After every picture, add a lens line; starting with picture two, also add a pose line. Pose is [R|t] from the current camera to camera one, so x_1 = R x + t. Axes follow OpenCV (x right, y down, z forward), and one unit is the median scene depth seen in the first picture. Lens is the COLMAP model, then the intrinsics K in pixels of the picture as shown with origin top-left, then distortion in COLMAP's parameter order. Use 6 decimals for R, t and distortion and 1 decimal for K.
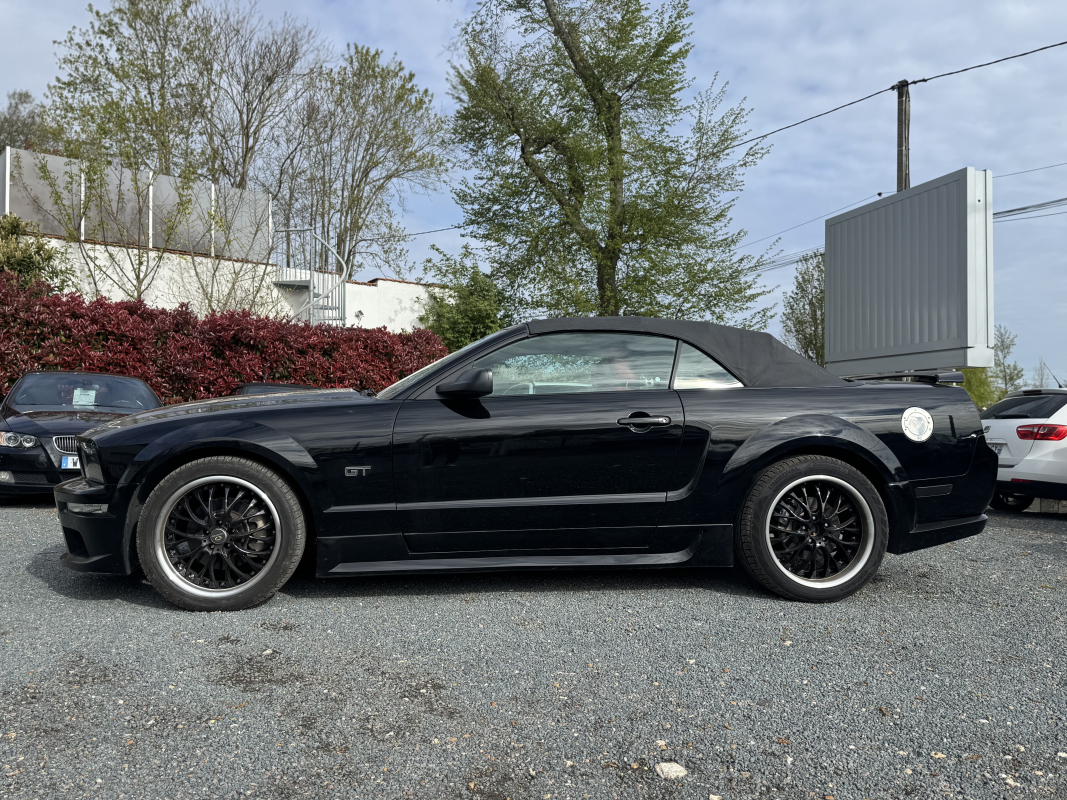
lens RADIAL K [[854.7, 0, 526.8], [0, 854.7, 404.8], [0, 0, 1]] dist [0.048744, -0.084349]
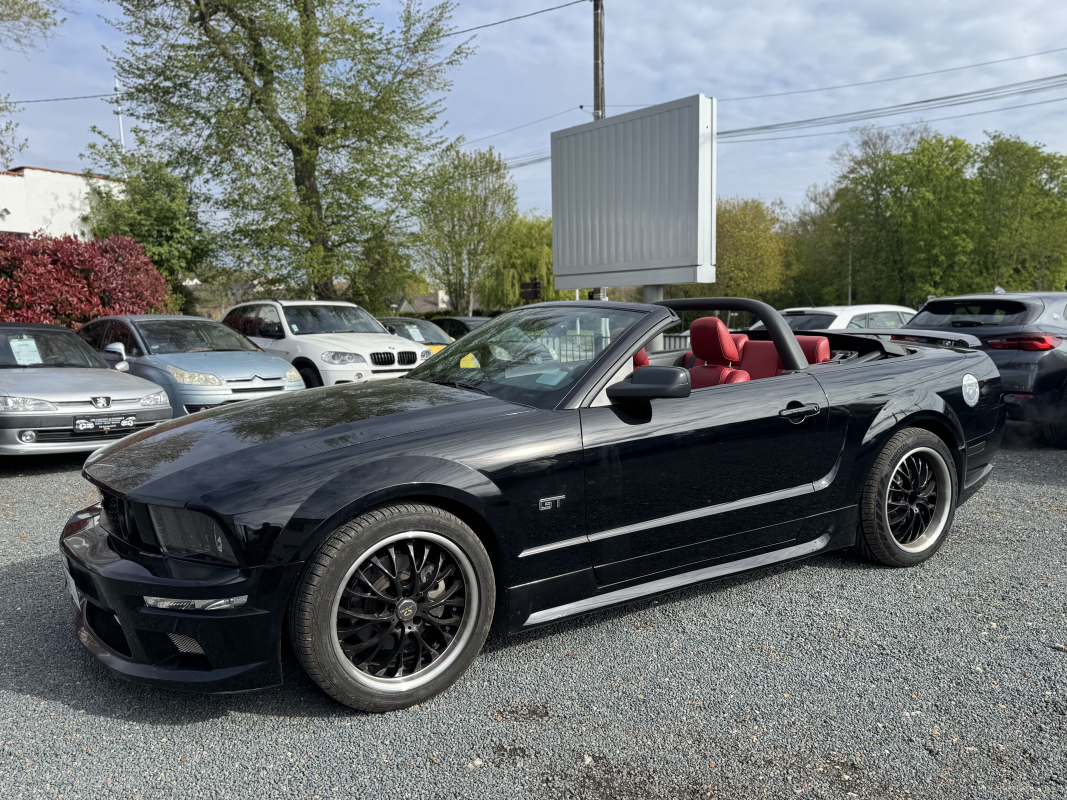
lens RADIAL K [[854.7, 0, 526.8], [0, 854.7, 404.8], [0, 0, 1]] dist [0.048744, -0.084349]
pose [[0.893306, -0.077227, 0.442765, -0.128871], [0.018757, 0.990675, 0.134950, -0.028559], [-0.449058, -0.112246, 0.886424, 0.065059]]
